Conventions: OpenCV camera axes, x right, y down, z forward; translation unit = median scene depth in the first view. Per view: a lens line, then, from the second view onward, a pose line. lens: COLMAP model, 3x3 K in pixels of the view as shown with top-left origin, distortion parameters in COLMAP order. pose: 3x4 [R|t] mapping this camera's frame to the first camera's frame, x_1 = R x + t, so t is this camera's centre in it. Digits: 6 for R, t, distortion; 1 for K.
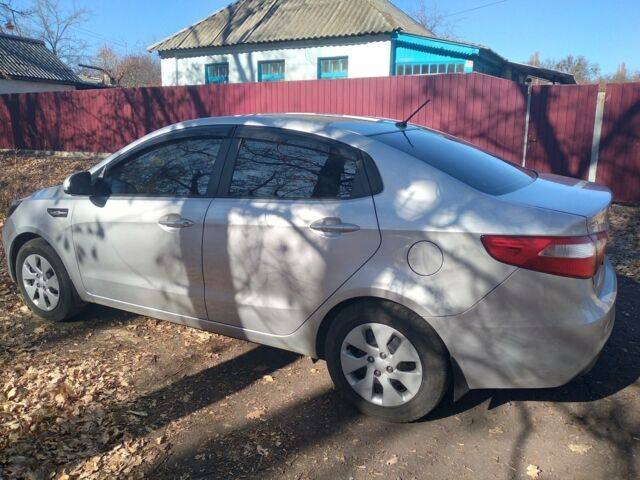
lens RADIAL K [[516.0, 0, 320.0], [0, 516.0, 240.0], [0, 0, 1]] dist [-0.012339, -0.011486]
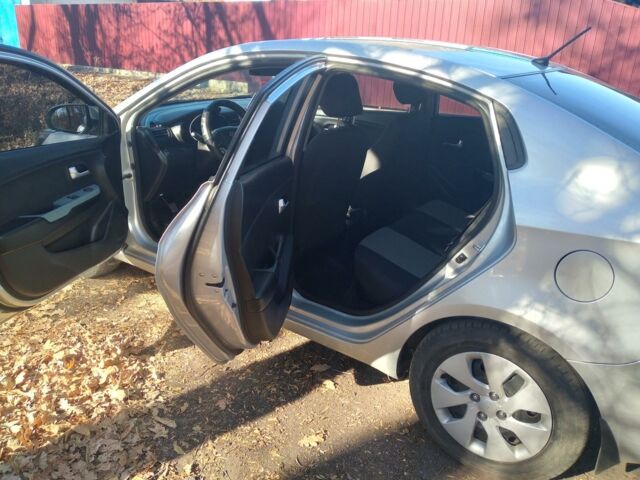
lens RADIAL K [[516.0, 0, 320.0], [0, 516.0, 240.0], [0, 0, 1]] dist [-0.012339, -0.011486]
pose [[0.991658, 0.080925, -0.100327, -0.053606], [-0.066872, 0.988411, 0.136278, -0.060249], [0.110193, -0.128432, 0.985577, 0.247564]]
